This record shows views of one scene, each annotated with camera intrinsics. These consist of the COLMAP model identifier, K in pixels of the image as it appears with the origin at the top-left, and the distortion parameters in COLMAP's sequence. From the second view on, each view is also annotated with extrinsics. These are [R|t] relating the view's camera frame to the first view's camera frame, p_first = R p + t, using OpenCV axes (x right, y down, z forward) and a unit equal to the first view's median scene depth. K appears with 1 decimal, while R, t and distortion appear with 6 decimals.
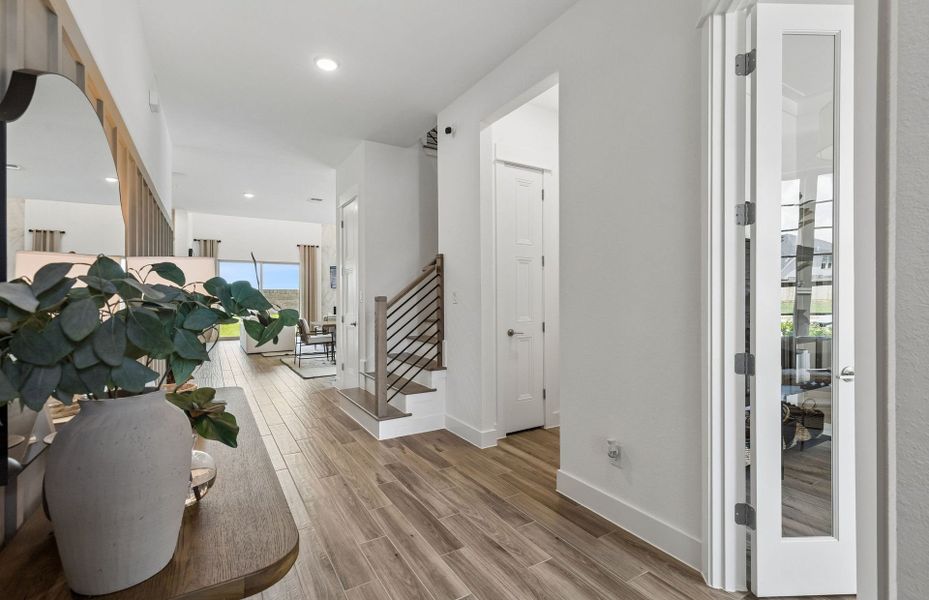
lens RADIAL K [[417.5, 0, 461.6], [0, 417.5, 296.0], [0, 0, 1]] dist [0.006831, -0.001807]
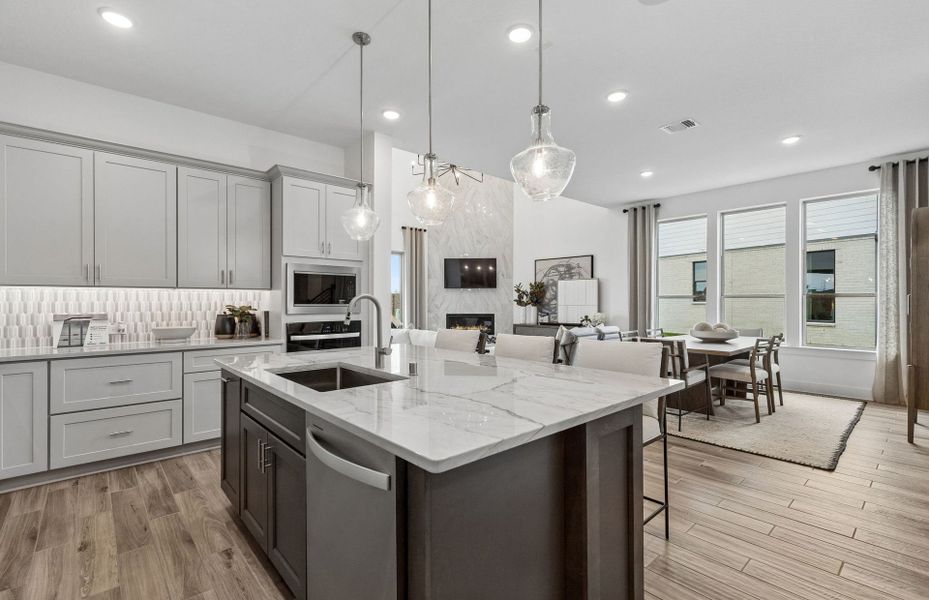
lens RADIAL K [[417.5, 0, 464.5], [0, 417.5, 299.7], [0, 0, 1]] dist [0.006831, -0.001807]
pose [[0.983420, 0.004646, 0.181284, -0.805208], [-0.004069, 0.999985, -0.003554, 0.005112], [-0.181297, 0.002758, 0.983424, 0.557765]]
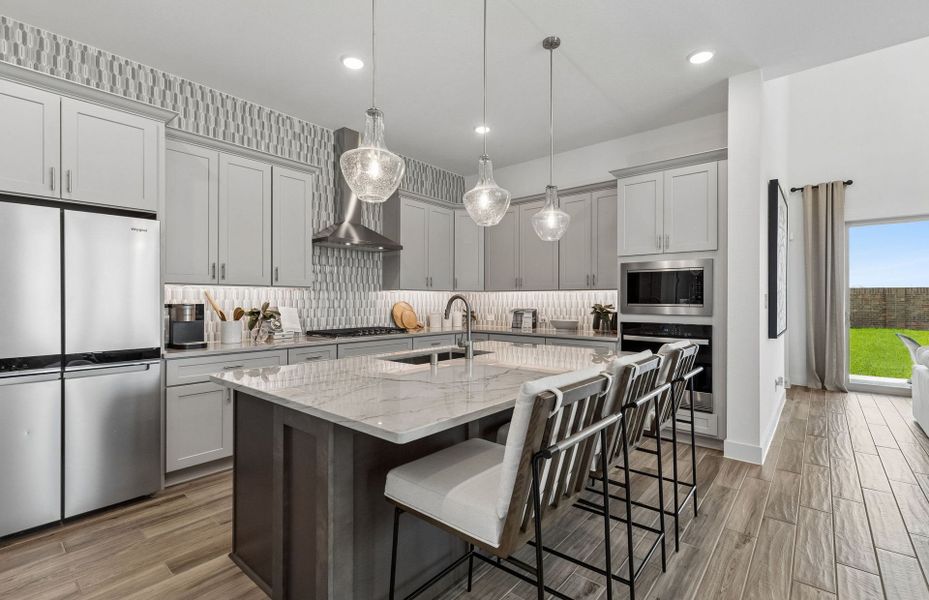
lens RADIAL K [[417.5, 0, 462.7], [0, 417.5, 298.1], [0, 0, 1]] dist [0.006831, -0.001807]
pose [[0.314018, 0.000727, -0.949417, -0.464427], [-0.002823, 0.999996, -0.000168, 0.003402], [0.949413, 0.002733, 0.314019, 0.763294]]
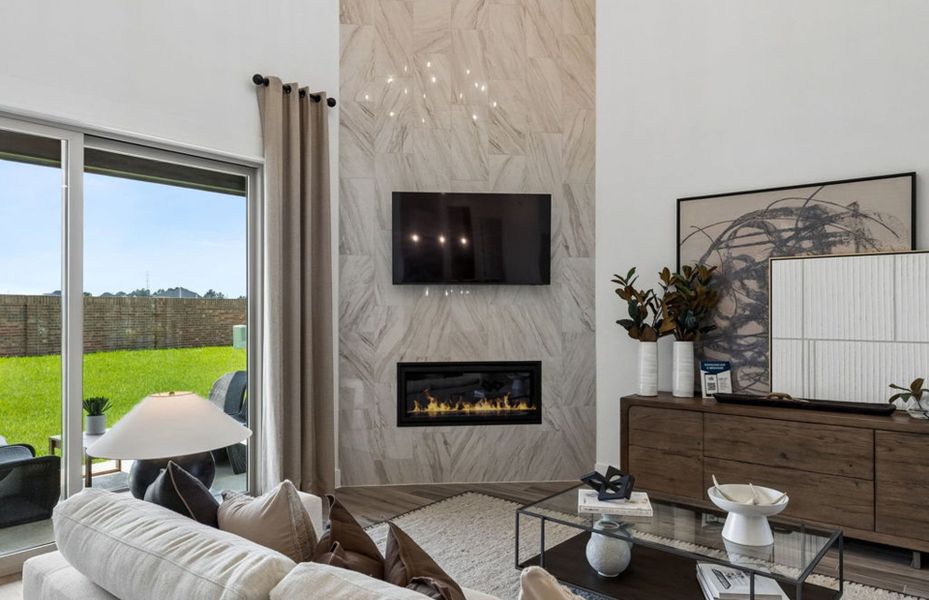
lens RADIAL K [[629.0, 0, 473.6], [0, 629.0, 306.1], [0, 0, 1]] dist [0.012347, 0.000649]
pose [[0.940557, 0.005610, 0.339589, -0.767041], [-0.003182, 0.999965, -0.007705, -0.009497], [-0.339620, 0.006166, 0.940542, 1.283821]]
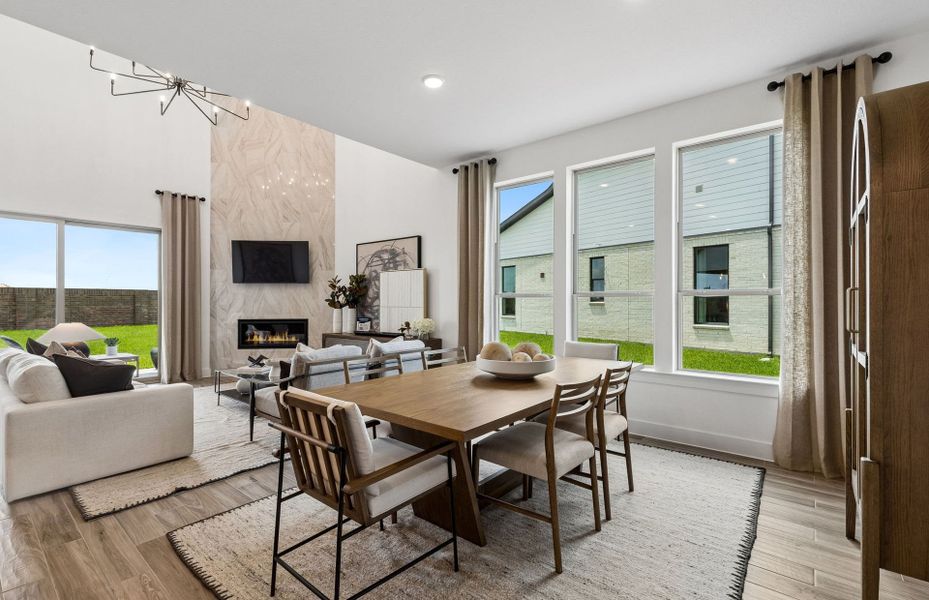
lens RADIAL K [[417.5, 0, 464.2], [0, 417.5, 298.6], [0, 0, 1]] dist [0.006831, -0.001807]
pose [[0.944384, 0.006125, 0.328788, -0.421969], [-0.004100, 0.999968, -0.006854, 0.003521], [-0.328819, 0.005125, 0.944379, 0.841539]]
